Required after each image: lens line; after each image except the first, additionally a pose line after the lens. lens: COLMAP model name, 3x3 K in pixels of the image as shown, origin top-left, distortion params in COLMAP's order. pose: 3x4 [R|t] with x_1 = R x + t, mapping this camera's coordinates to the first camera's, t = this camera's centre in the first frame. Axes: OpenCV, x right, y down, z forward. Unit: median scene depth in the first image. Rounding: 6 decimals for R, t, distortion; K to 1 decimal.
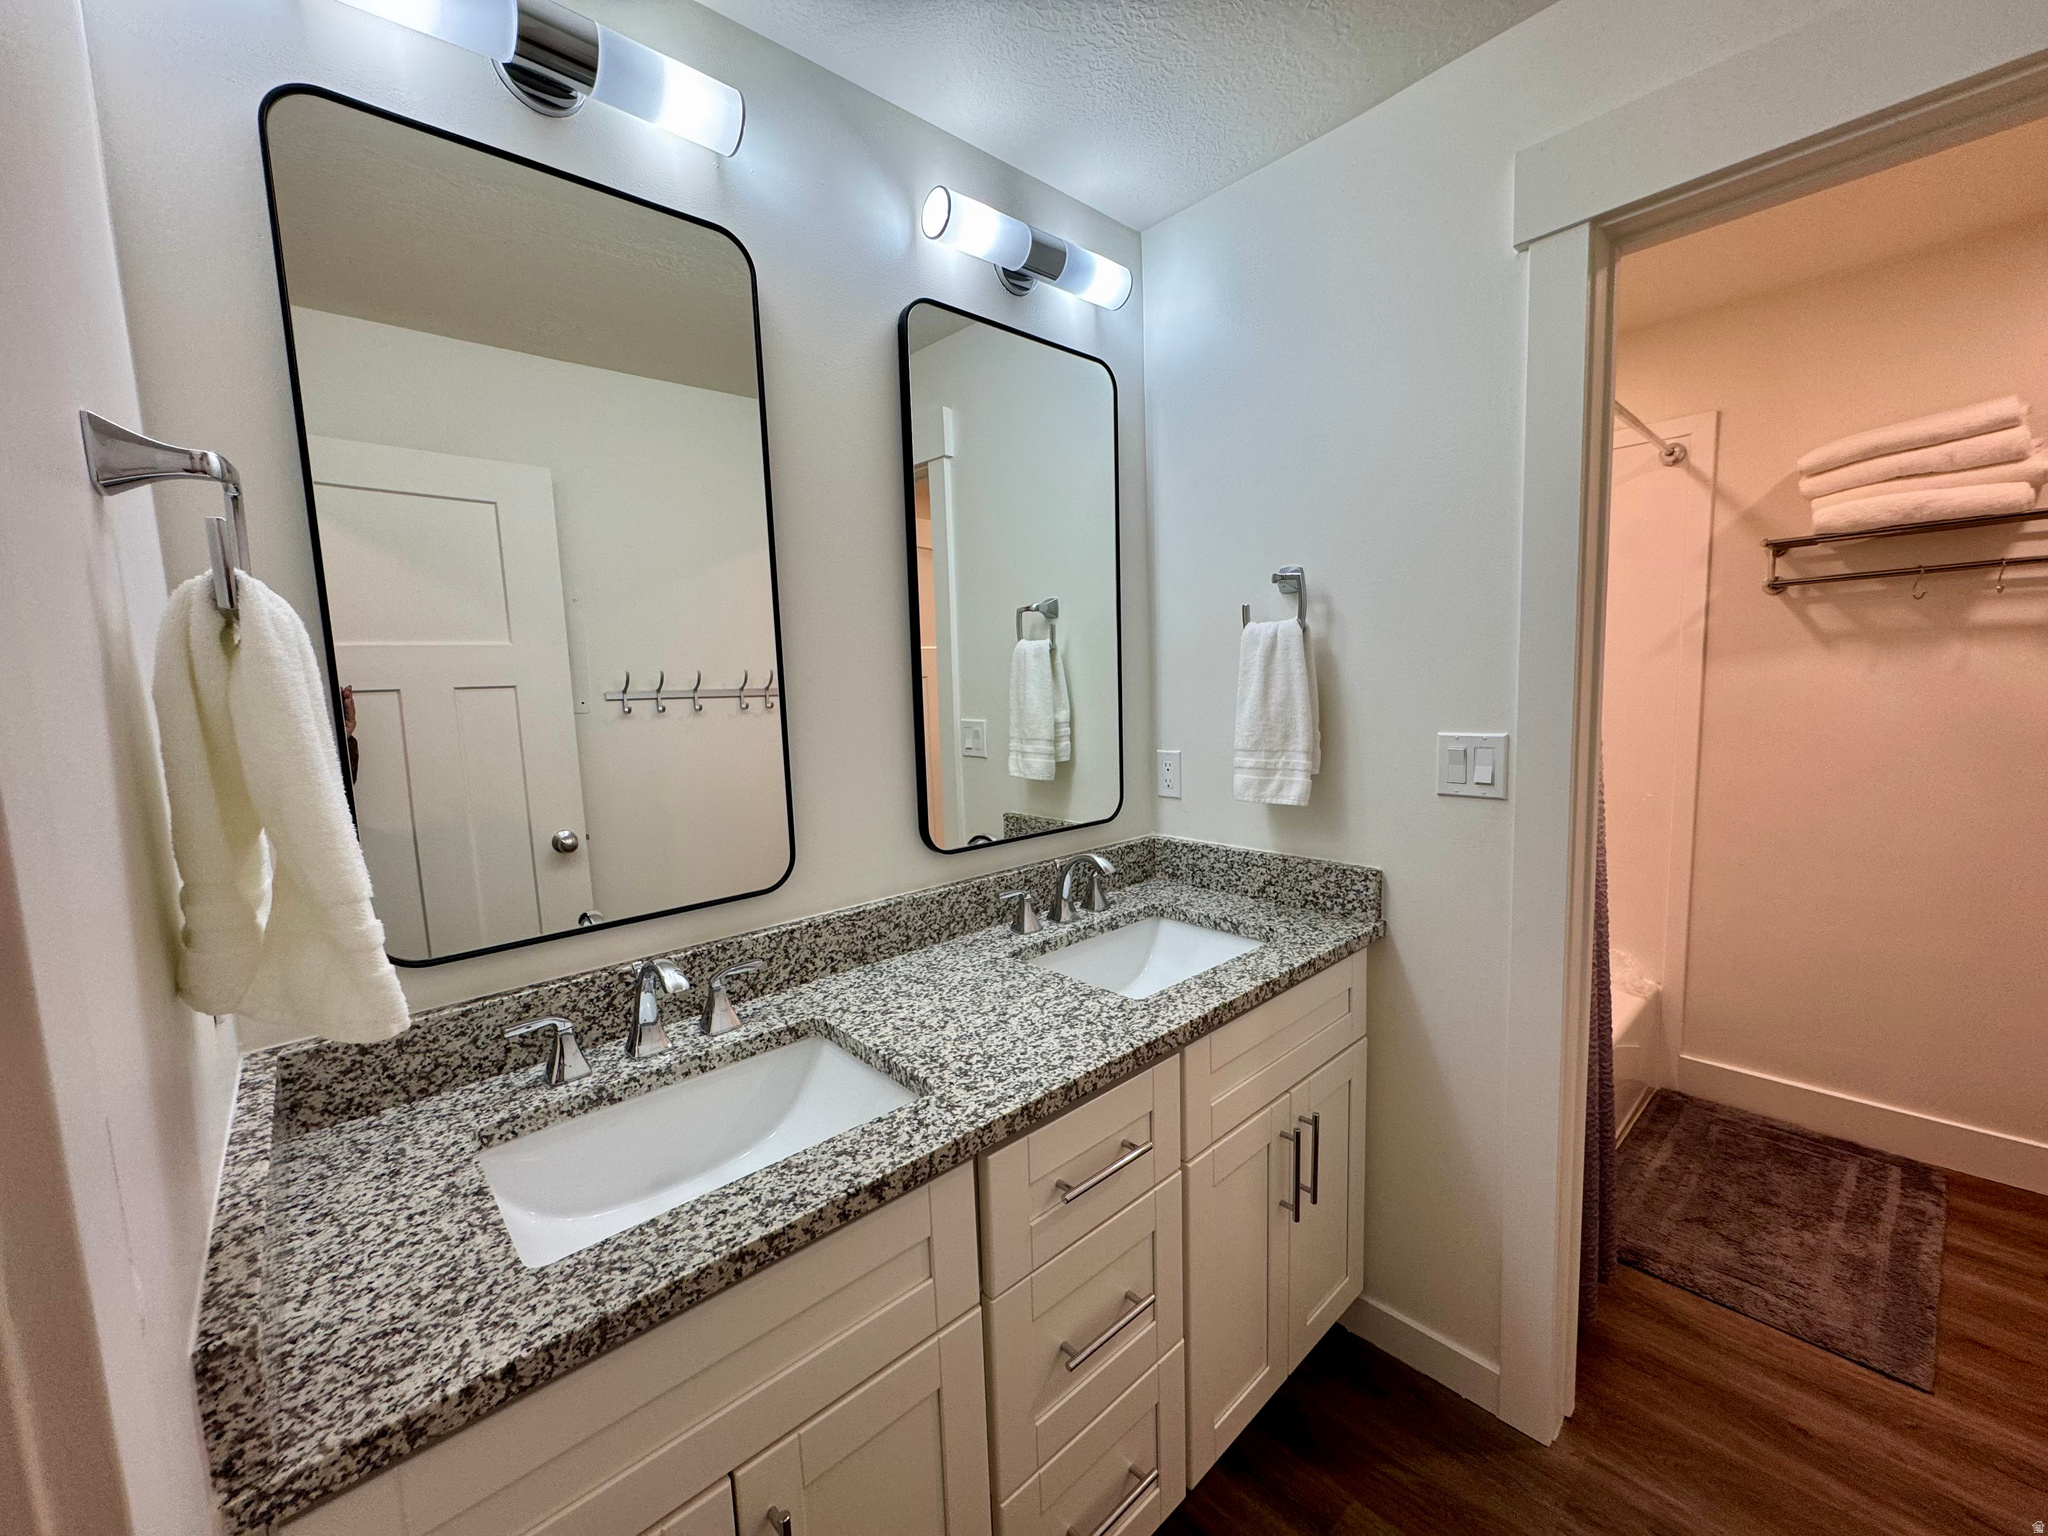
lens RADIAL K [[815.4, 0, 1024.0], [0, 815.4, 768.0], [0, 0, 1]] dist [-0.003880, 0.000418]
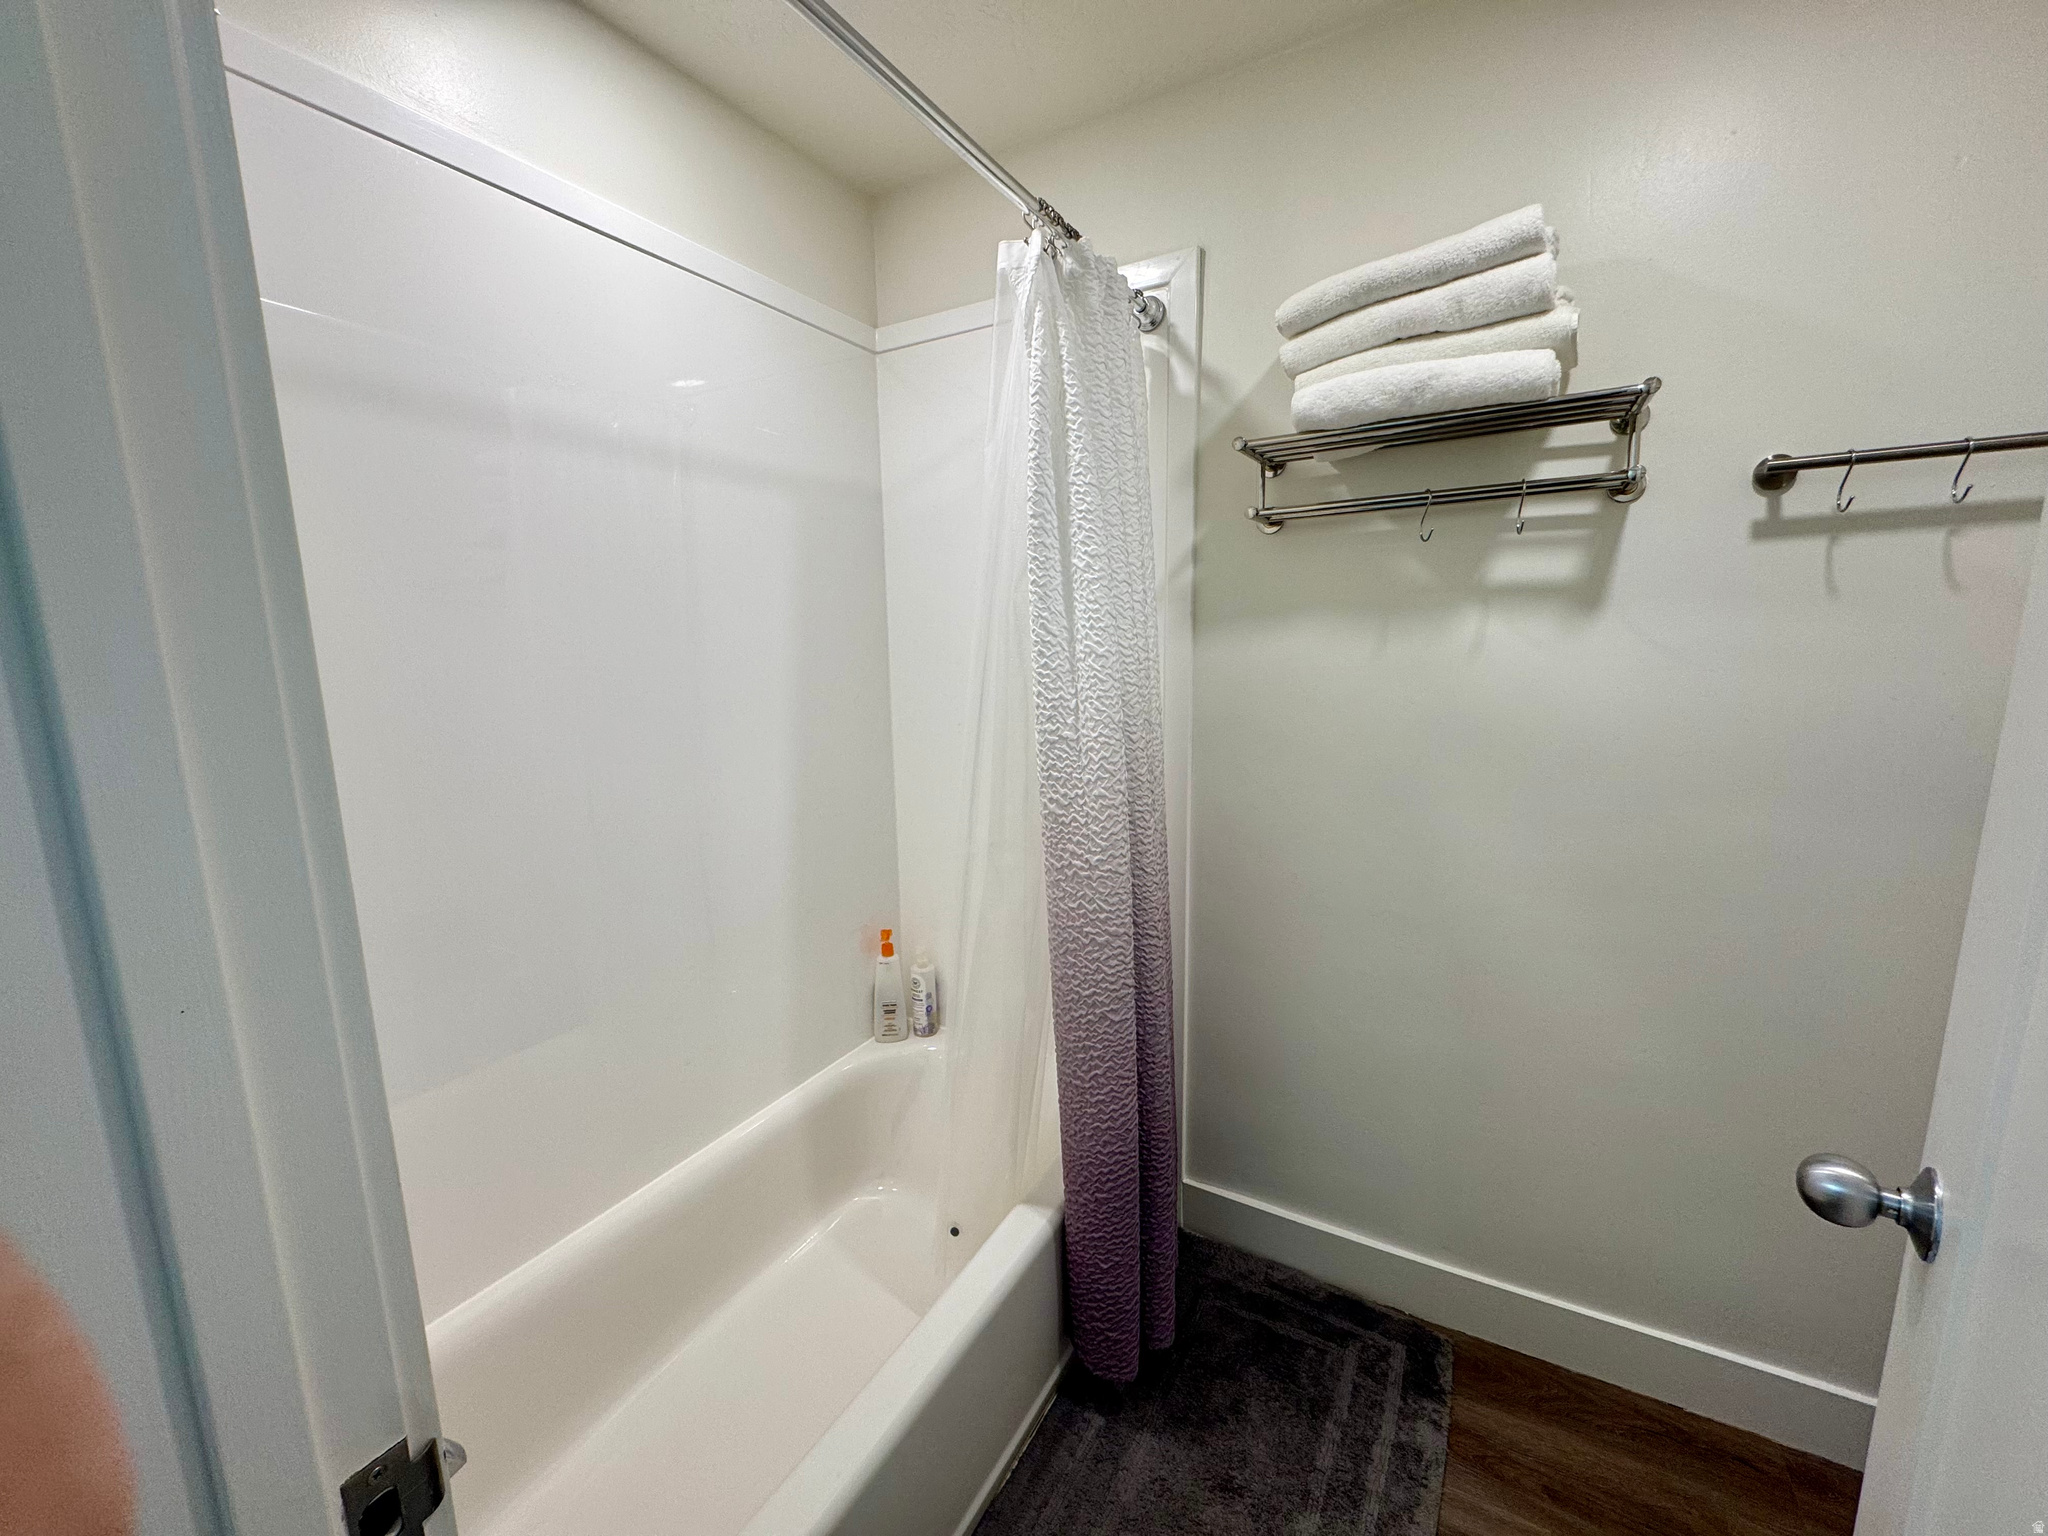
lens RADIAL K [[815.4, 0, 1024.0], [0, 815.4, 768.0], [0, 0, 1]] dist [-0.003880, 0.000418]
pose [[0.949541, -0.031759, 0.312030, 0.572751], [0.017455, 0.998669, 0.048529, -0.060127], [-0.313156, -0.040634, 0.948832, 0.460812]]
